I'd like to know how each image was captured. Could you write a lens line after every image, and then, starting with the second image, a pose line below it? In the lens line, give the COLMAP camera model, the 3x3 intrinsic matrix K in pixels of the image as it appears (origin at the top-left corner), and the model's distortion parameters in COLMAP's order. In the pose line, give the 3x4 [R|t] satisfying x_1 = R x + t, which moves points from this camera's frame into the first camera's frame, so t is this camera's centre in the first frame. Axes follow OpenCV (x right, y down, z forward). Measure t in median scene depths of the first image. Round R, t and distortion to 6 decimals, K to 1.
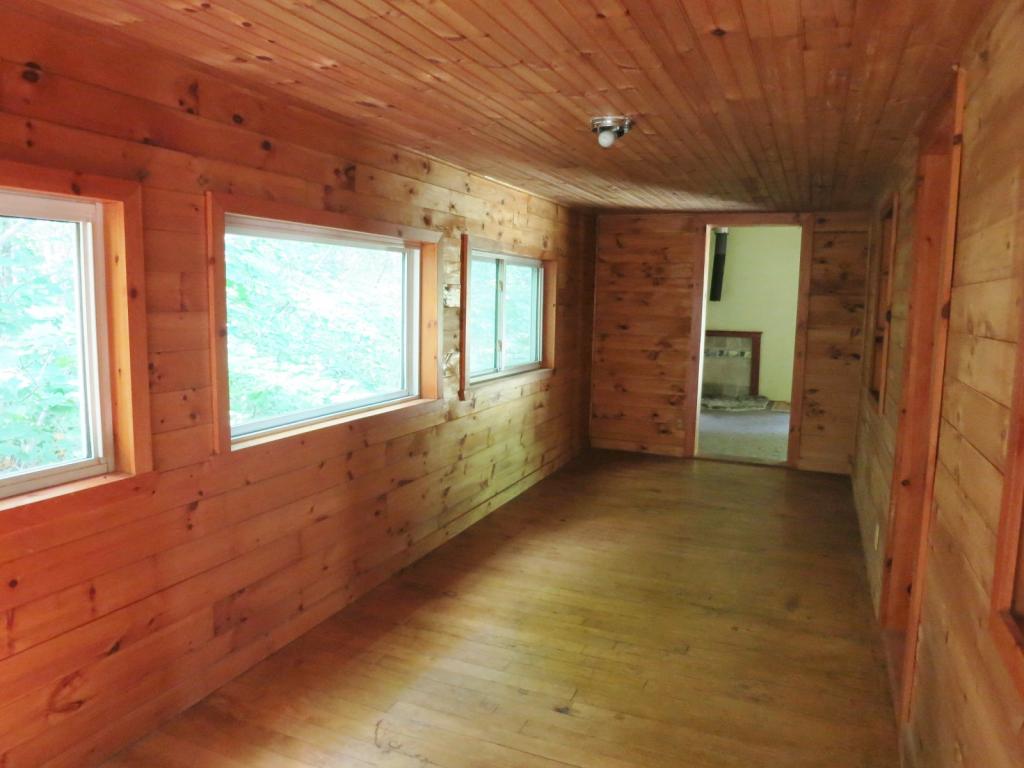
lens RADIAL K [[727.4, 0, 516.3], [0, 727.4, 387.1], [0, 0, 1]] dist [-0.062095, 0.002203]
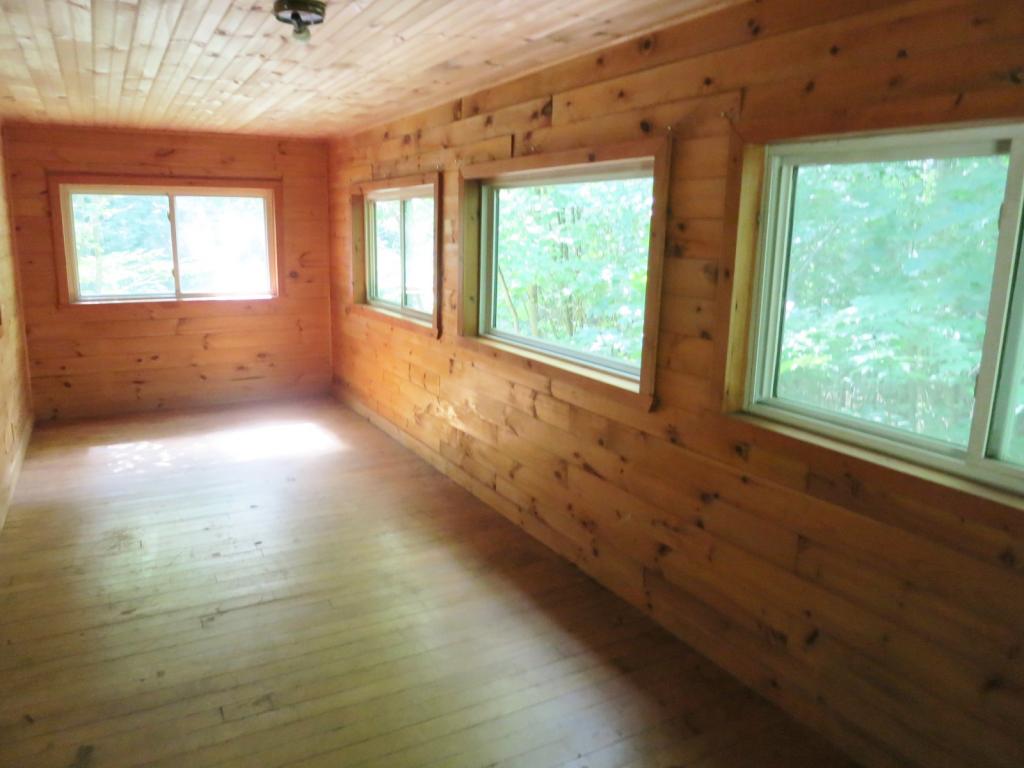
lens RADIAL K [[727.4, 0, 516.3], [0, 727.4, 387.1], [0, 0, 1]] dist [-0.062095, 0.002203]
pose [[-0.614453, 0.131168, -0.777973, 0.609762], [-0.134825, 0.954120, 0.267353, -0.192587], [0.777348, 0.269166, -0.568577, 1.622593]]
